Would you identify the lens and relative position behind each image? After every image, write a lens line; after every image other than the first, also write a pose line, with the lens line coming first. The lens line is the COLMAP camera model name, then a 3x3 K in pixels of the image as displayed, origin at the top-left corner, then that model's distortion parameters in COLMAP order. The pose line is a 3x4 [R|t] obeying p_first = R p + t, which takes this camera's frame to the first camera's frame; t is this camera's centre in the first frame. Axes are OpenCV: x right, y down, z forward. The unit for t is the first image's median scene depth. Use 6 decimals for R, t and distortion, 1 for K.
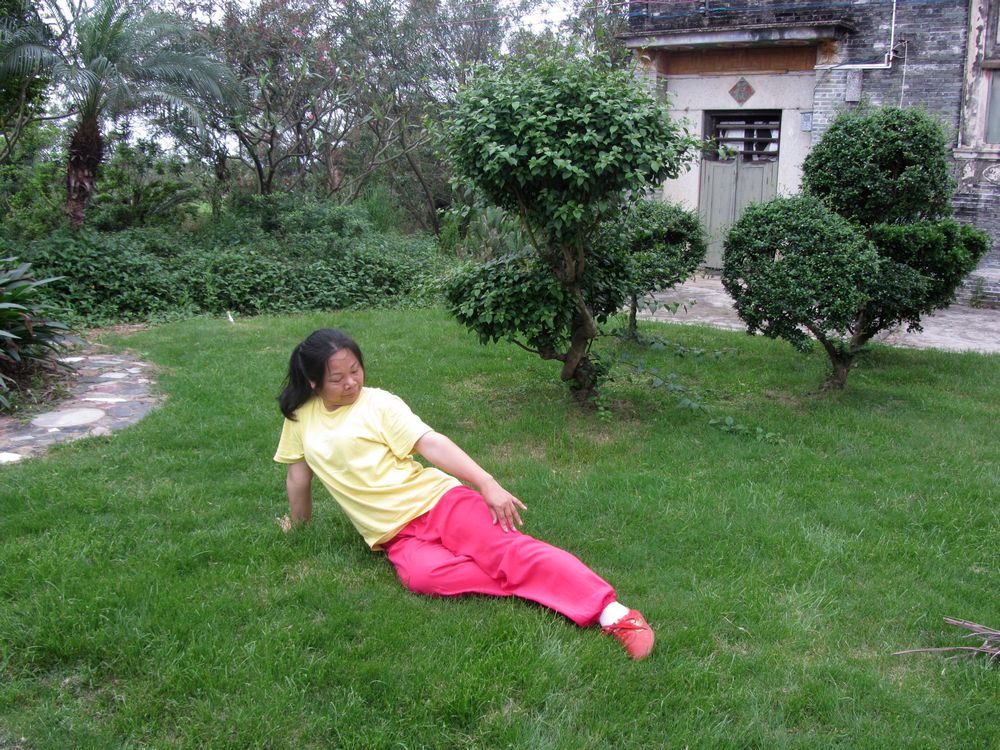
lens RADIAL K [[1030.4, 0, 506.6], [0, 1030.4, 366.4], [0, 0, 1]] dist [-0.080797, 0.000000]
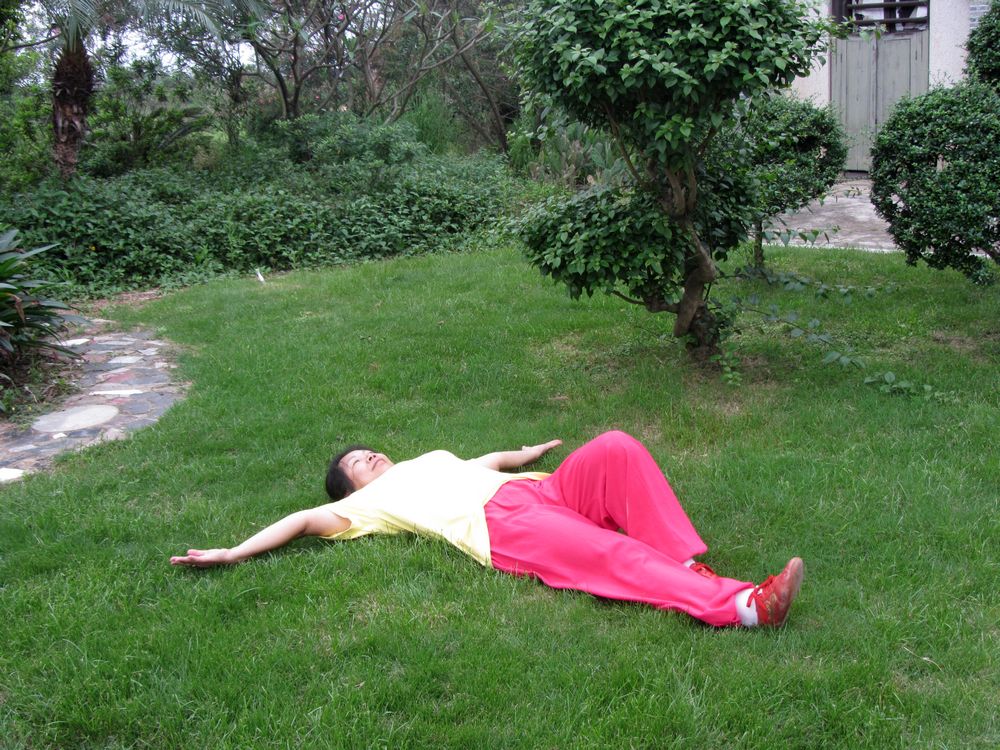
lens RADIAL K [[1267.9, 0, 506.9], [0, 1267.9, 358.5], [0, 0, 1]] dist [-0.098175, 0.000000]
pose [[0.995611, -0.056819, -0.074367, -0.004014], [0.060039, 0.997320, 0.041799, -0.017329], [0.071793, -0.046081, 0.996355, 0.012137]]
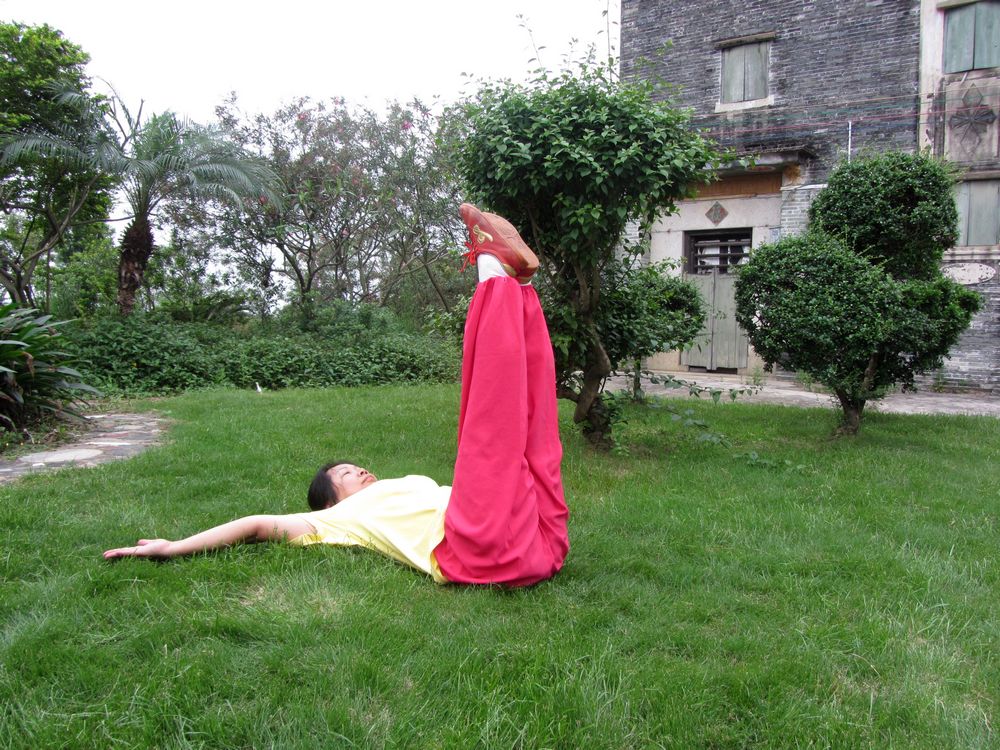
lens RADIAL K [[830.0, 0, 504.9], [0, 830.0, 364.8], [0, 0, 1]] dist [-0.035088, 0.012664]
pose [[0.999929, -0.005731, -0.010427, -0.004717], [0.004277, 0.990908, -0.134476, 0.063280], [0.011103, 0.134422, 0.990862, 0.198475]]
